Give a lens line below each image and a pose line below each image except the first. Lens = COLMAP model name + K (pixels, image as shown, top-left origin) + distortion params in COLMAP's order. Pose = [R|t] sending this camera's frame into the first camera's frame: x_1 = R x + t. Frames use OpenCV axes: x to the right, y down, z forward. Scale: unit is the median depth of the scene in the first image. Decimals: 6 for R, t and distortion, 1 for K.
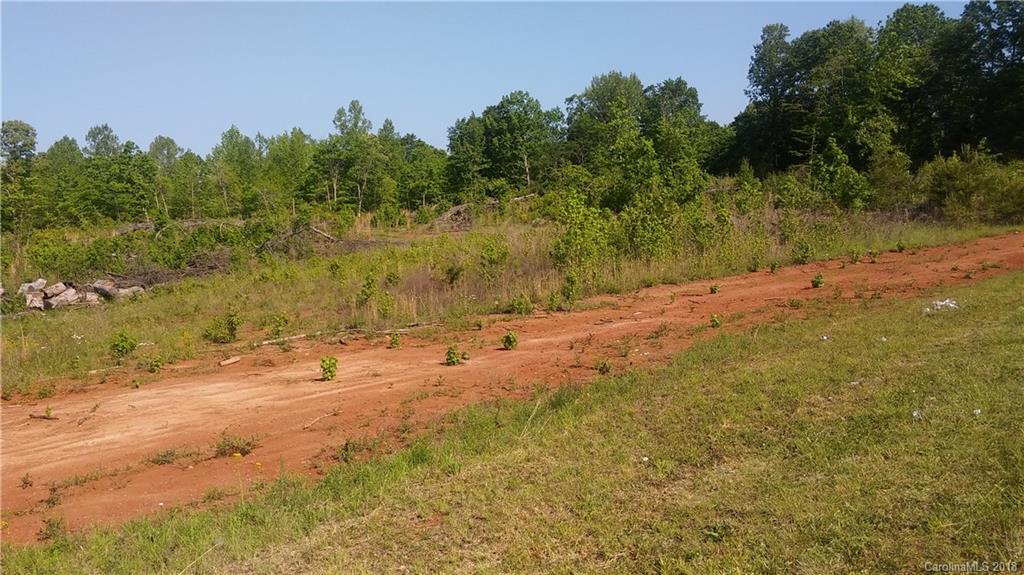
lens RADIAL K [[825.5, 0, 518.5], [0, 825.5, 286.4], [0, 0, 1]] dist [0.033248, -0.073862]
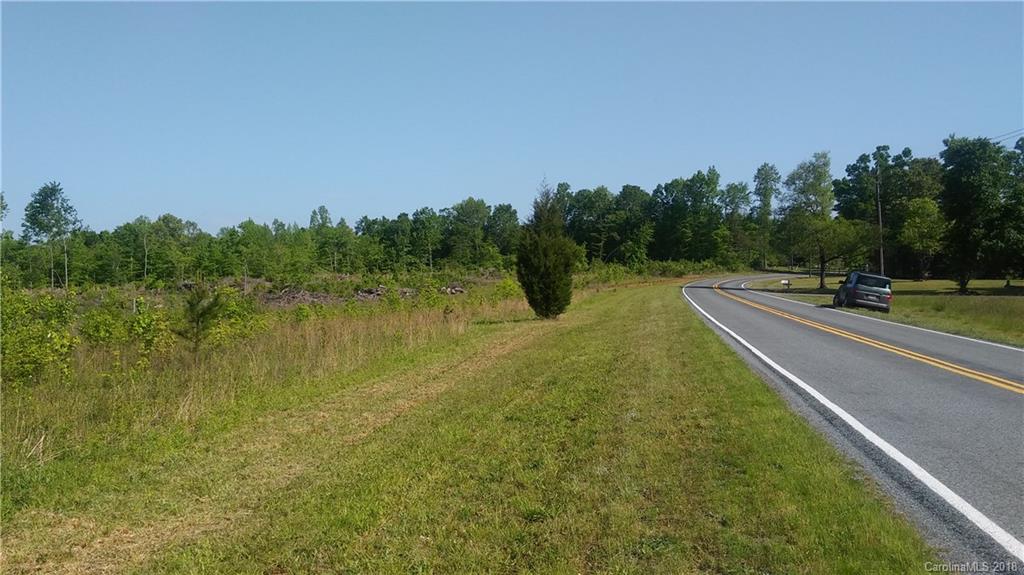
lens RADIAL K [[825.5, 0, 506.9], [0, 825.5, 283.5], [0, 0, 1]] dist [0.033248, -0.073862]
pose [[0.939704, 0.022054, 0.341278, -0.441057], [0.008344, 0.996143, -0.087349, 0.082724], [-0.341888, 0.084930, 0.935895, -0.704000]]
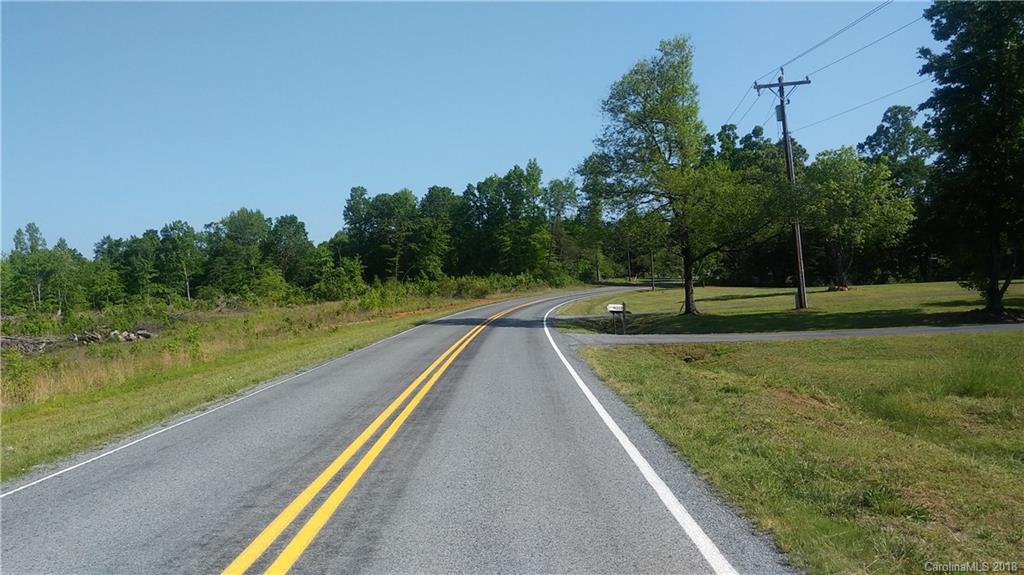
lens RADIAL K [[825.5, 0, 521.4], [0, 825.5, 287.6], [0, 0, 1]] dist [0.033248, -0.073862]
pose [[0.853471, -0.010753, 0.521030, -0.233922], [0.073146, 0.992362, -0.099338, 0.052442], [-0.515982, 0.122893, 0.847738, -0.449795]]
